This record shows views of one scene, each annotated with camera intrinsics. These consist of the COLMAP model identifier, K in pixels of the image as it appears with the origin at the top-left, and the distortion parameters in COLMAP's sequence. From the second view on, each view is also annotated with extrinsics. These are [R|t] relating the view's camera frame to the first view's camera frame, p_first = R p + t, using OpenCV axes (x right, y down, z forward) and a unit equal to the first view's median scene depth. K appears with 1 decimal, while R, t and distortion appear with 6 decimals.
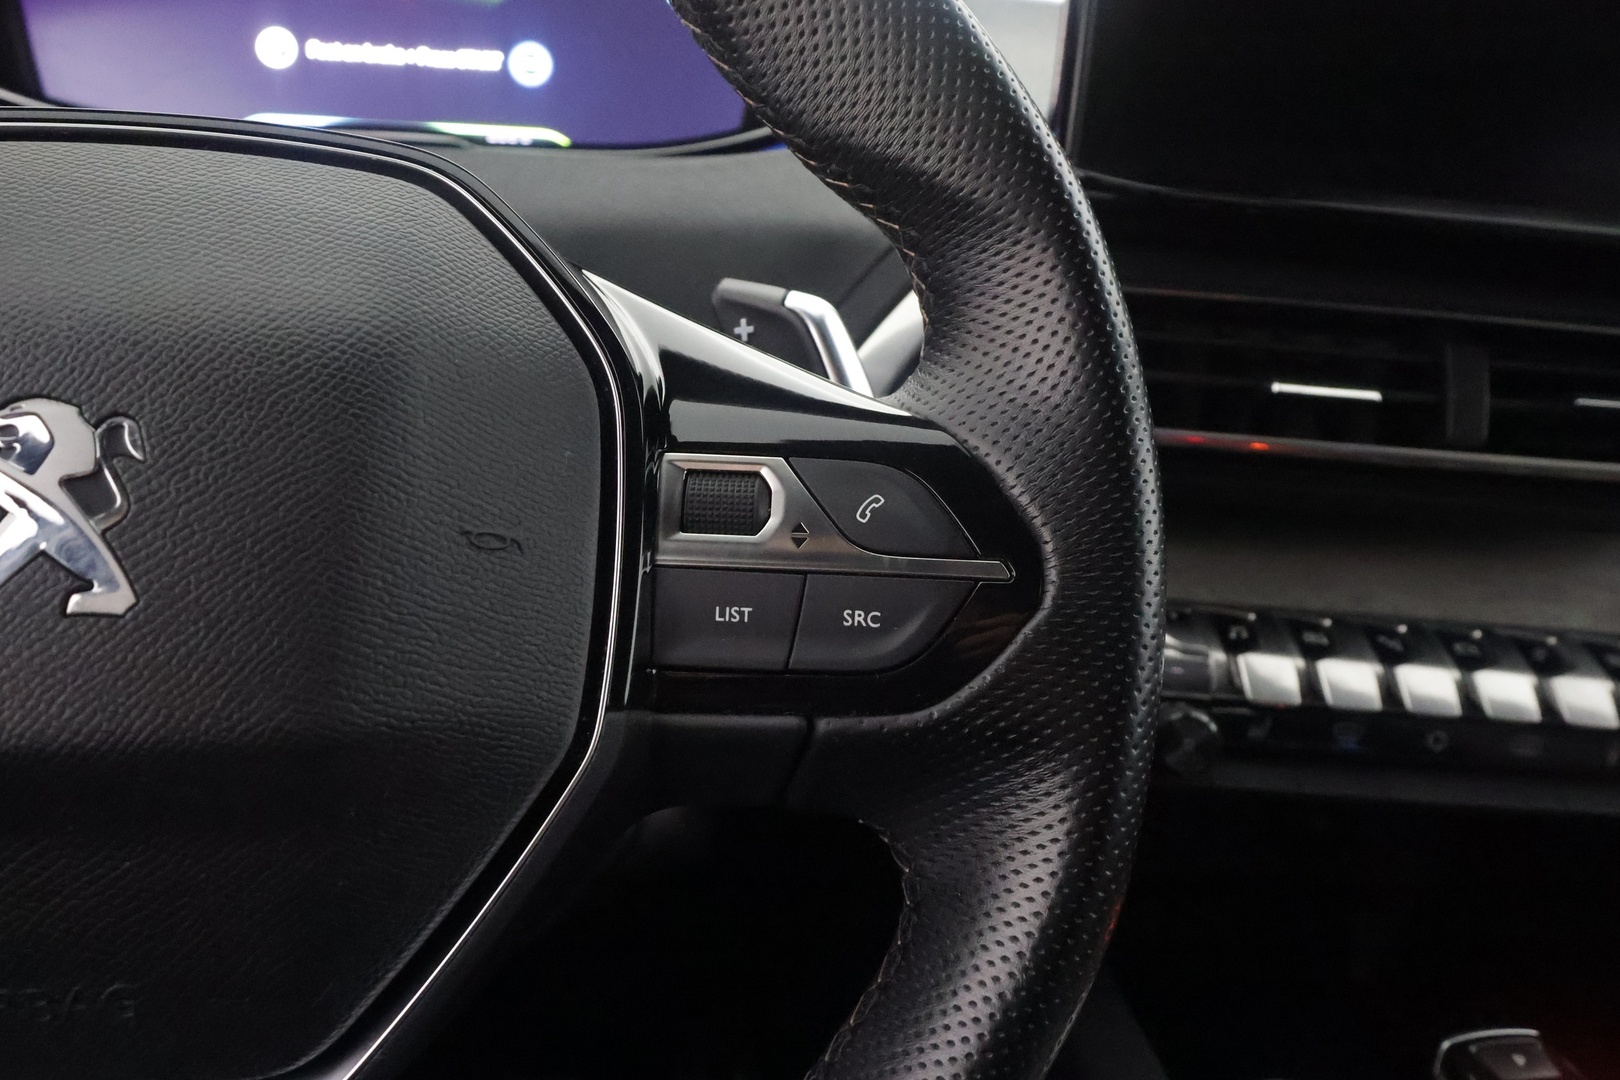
lens RADIAL K [[1309.0, 0, 810.7], [0, 1309.0, 519.5], [0, 0, 1]] dist [0.001603, 0.003191]
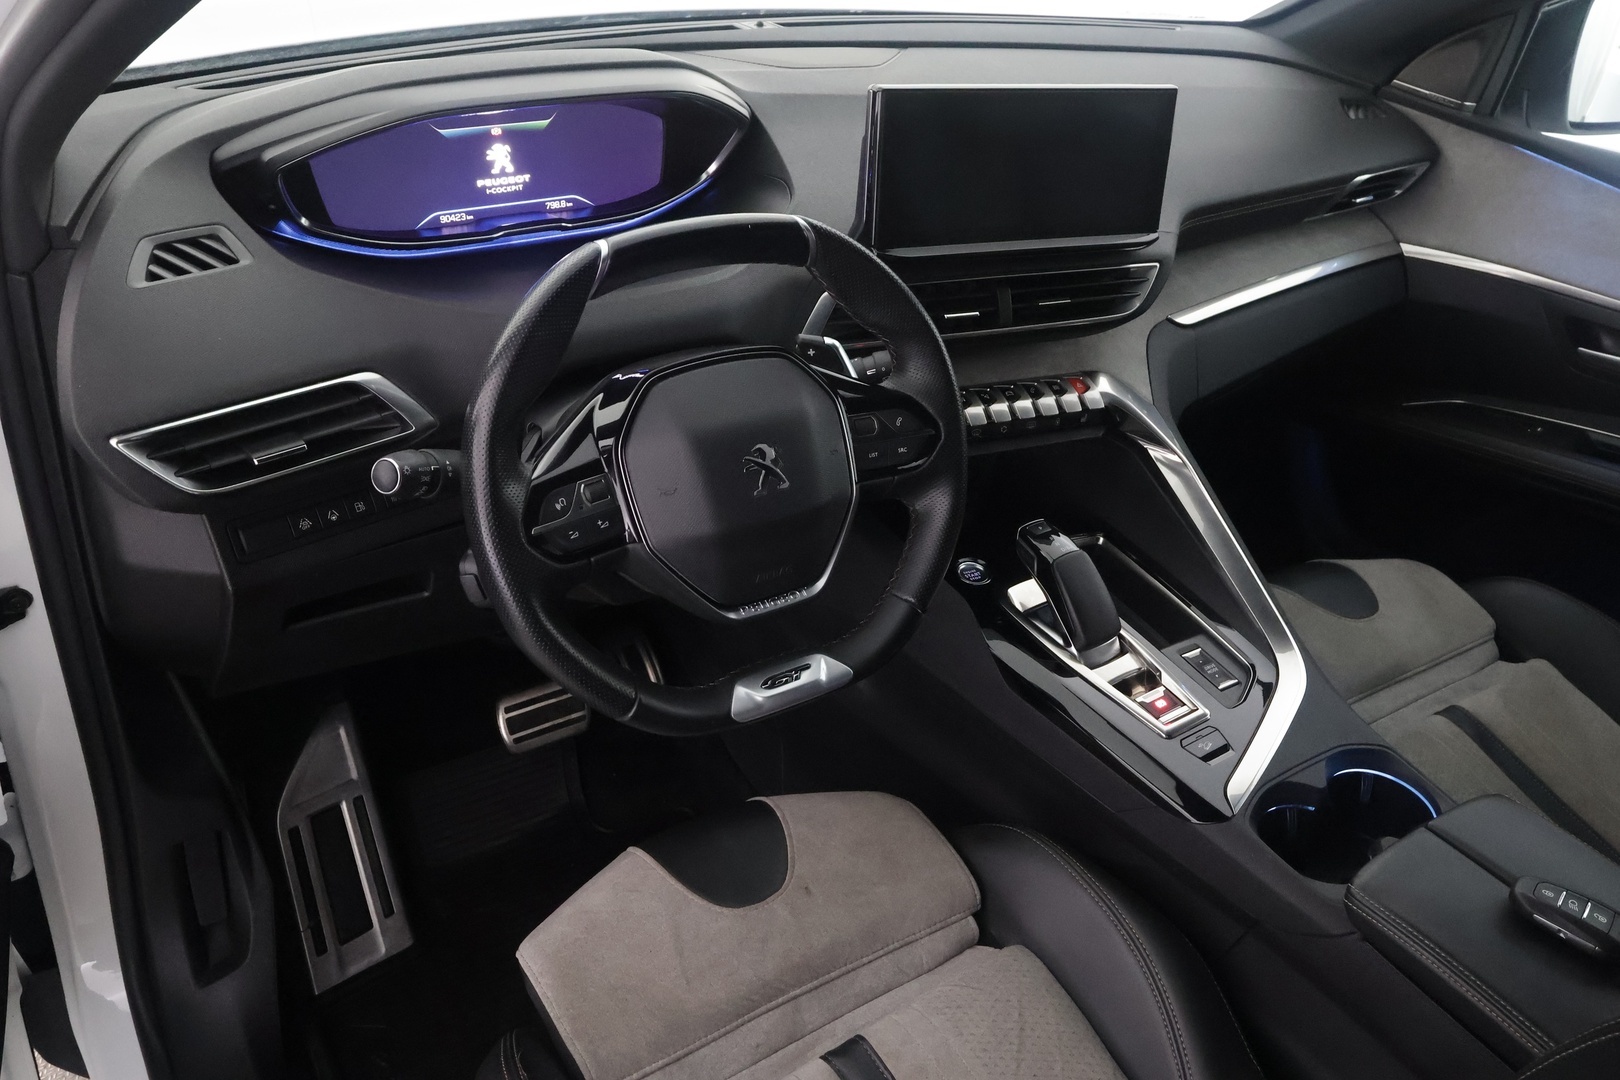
lens RADIAL K [[1327.5, 0, 841.6], [0, 1327.5, 537.6], [0, 0, 1]] dist [0.008930, 0.000895]
pose [[0.907205, -0.215975, 0.361017, -1.601192], [0.106438, 0.948075, 0.299708, -0.878253], [-0.407001, -0.233471, 0.883086, -2.492033]]
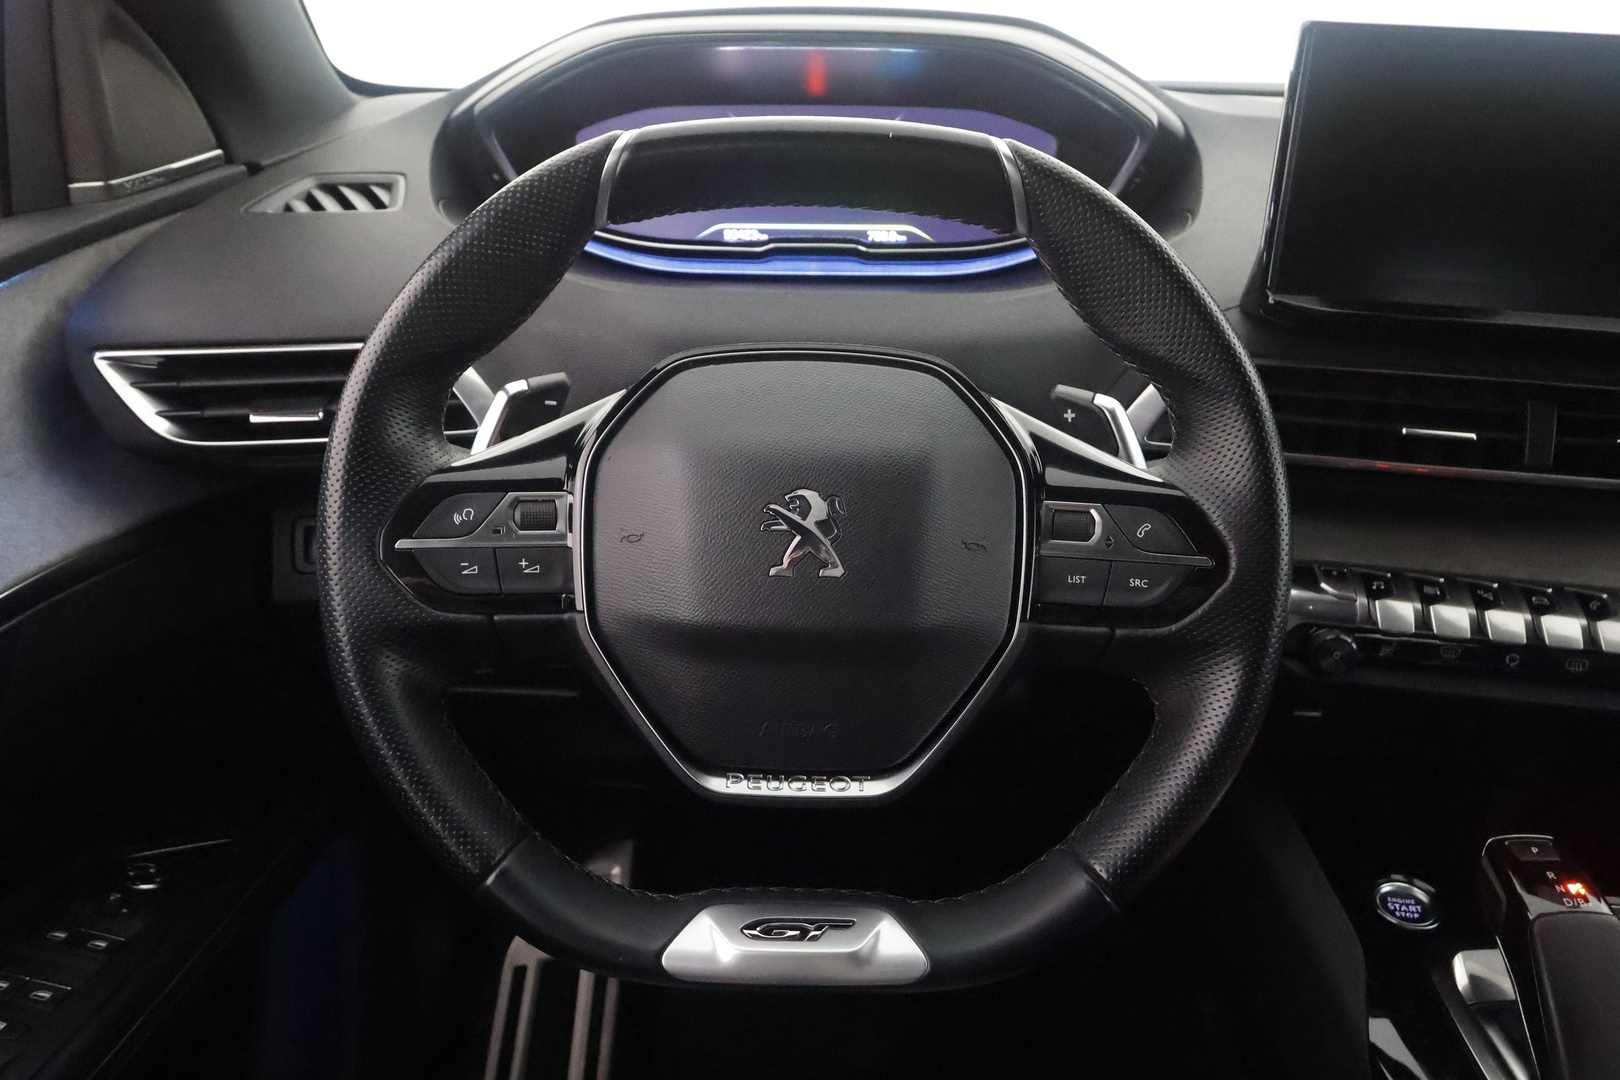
lens RADIAL K [[1287.1, 0, 810.0], [0, 1287.1, 540.0], [0, 0, 1]] dist [0.001311, 0.006674]
pose [[0.983343, 0.020574, -0.180594, -0.105622], [-0.006320, 0.996843, 0.079149, -0.149860], [0.181652, -0.076690, 0.980368, -1.094672]]
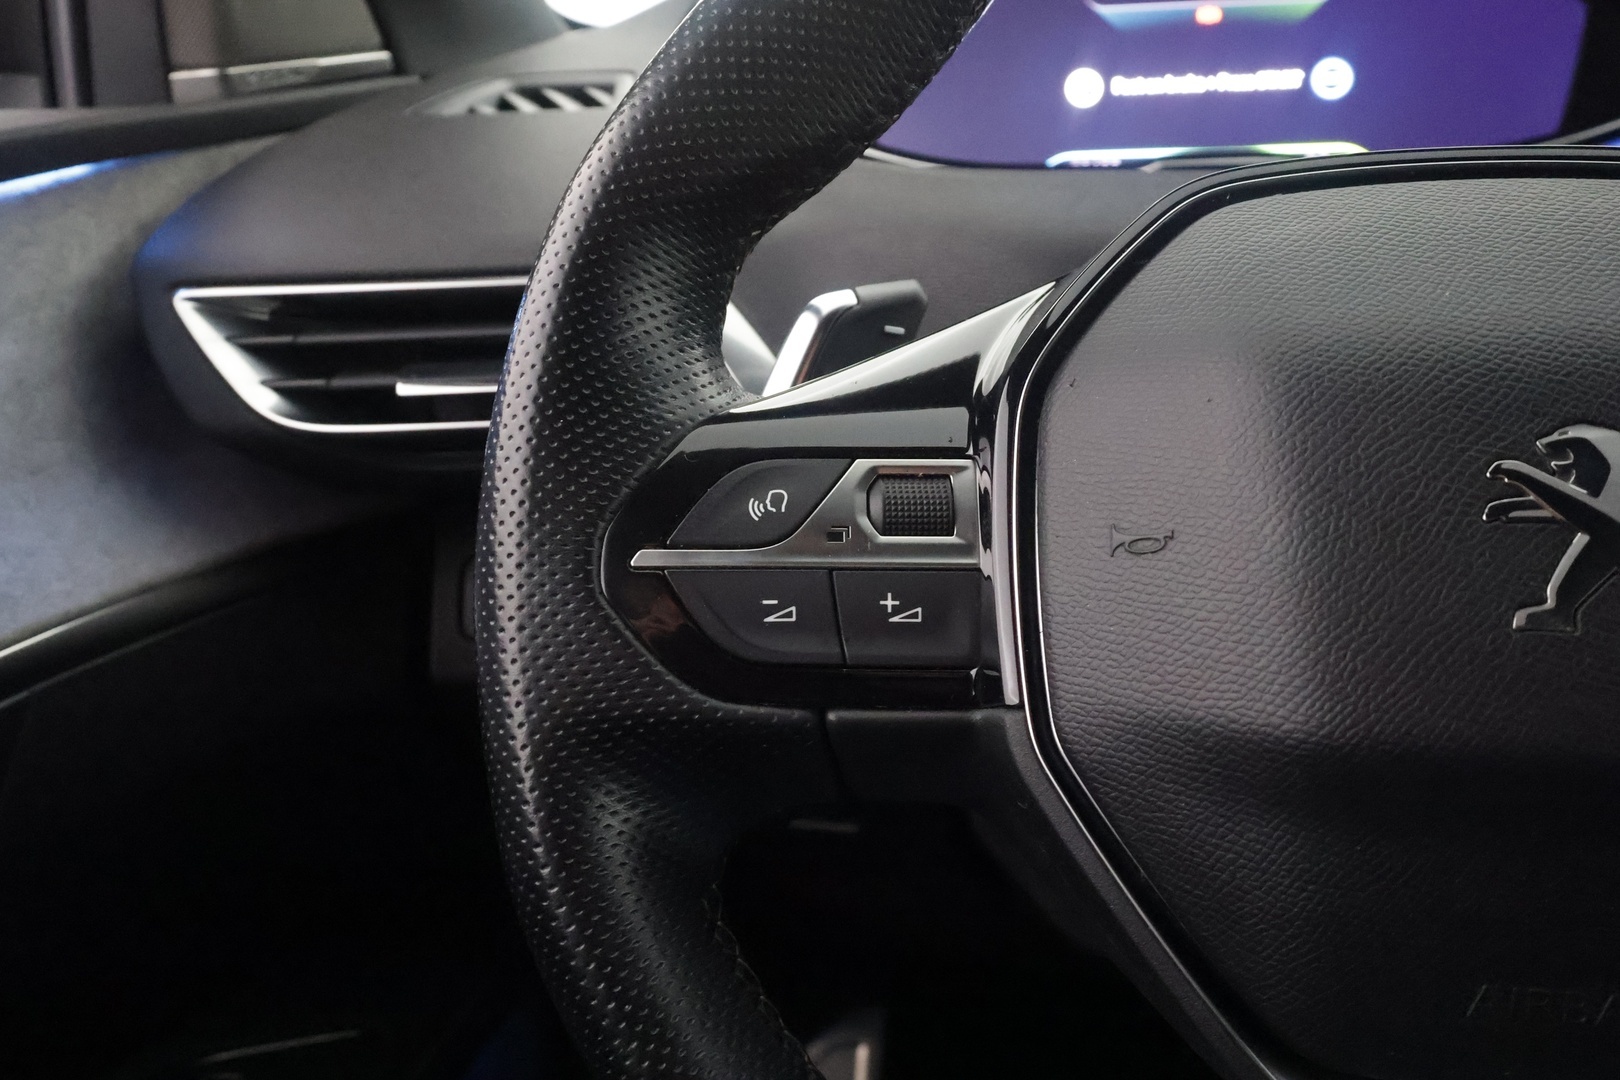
lens RADIAL K [[1287.1, 0, 810.0], [0, 1287.1, 540.0], [0, 0, 1]] dist [0.001311, 0.006674]
pose [[0.947958, 0.010174, -0.318233, -0.666038], [-0.008775, 0.999944, 0.005831, -0.001393], [0.318275, -0.002735, 0.947995, -0.124738]]
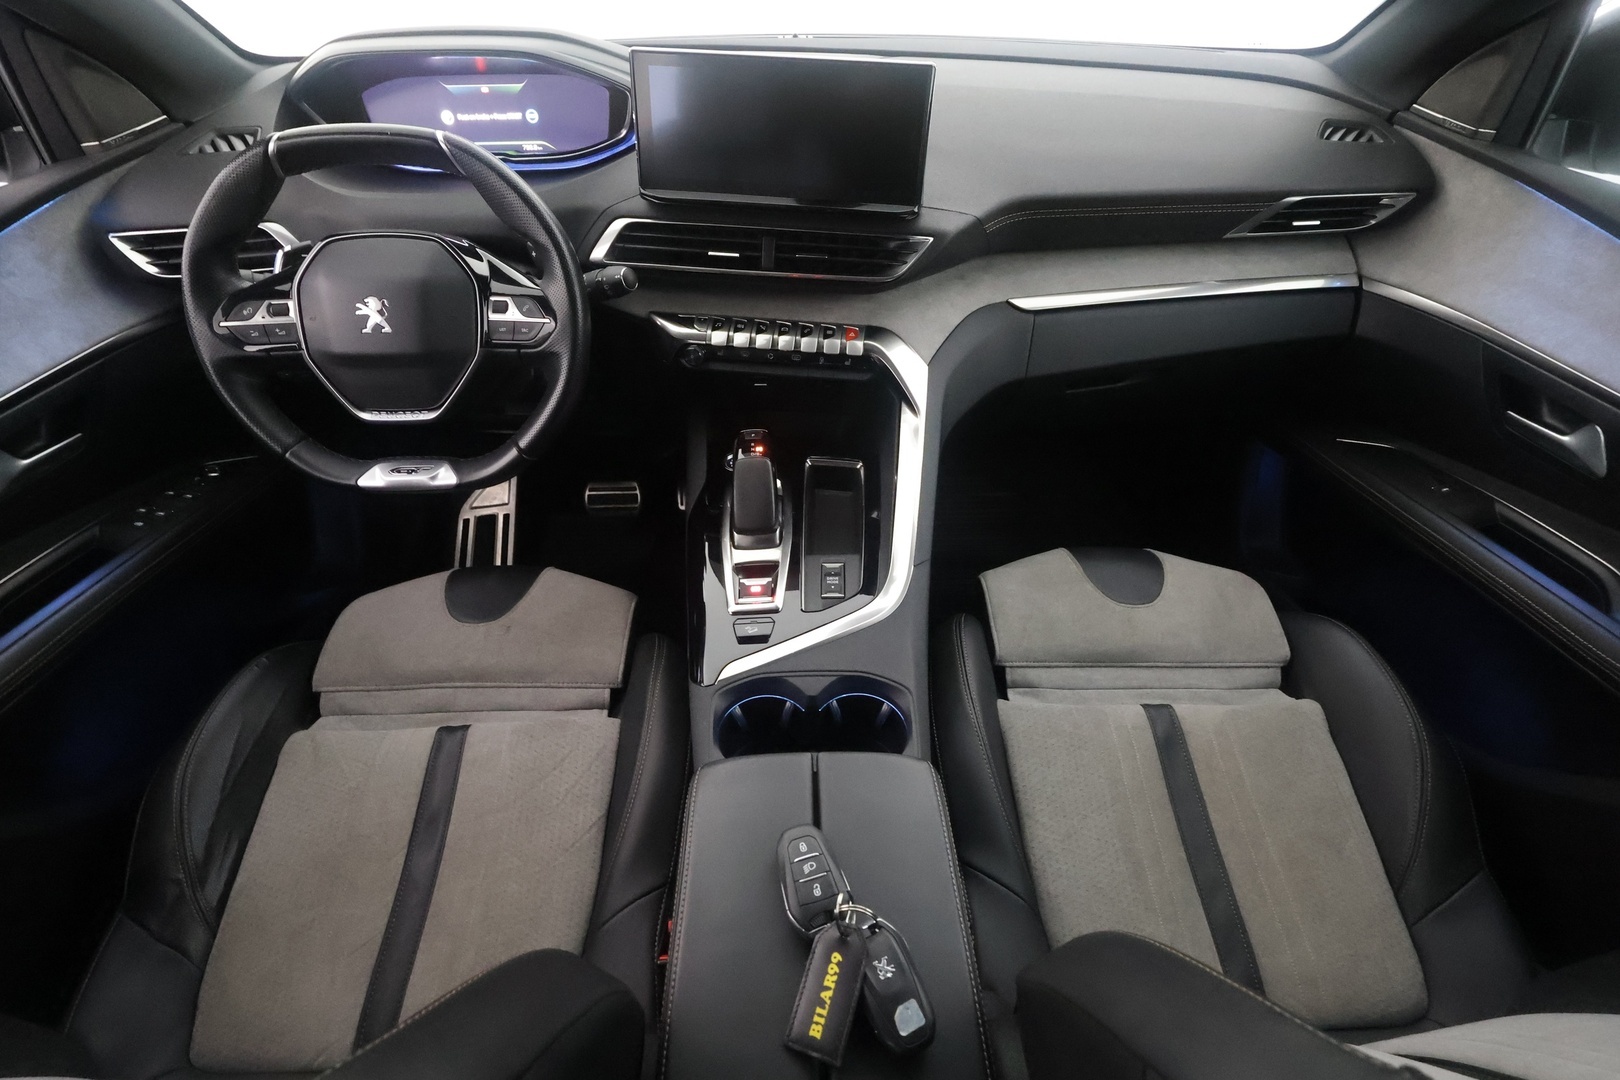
lens RADIAL K [[795.6, 0, 805.6], [0, 795.6, 545.4], [0, 0, 1]] dist [-0.008112, 0.011303]
pose [[0.986434, 0.040286, -0.159140, 1.662850], [0.023558, 0.924645, 0.380101, -0.306872], [0.162461, -0.378694, 0.911152, -2.020845]]
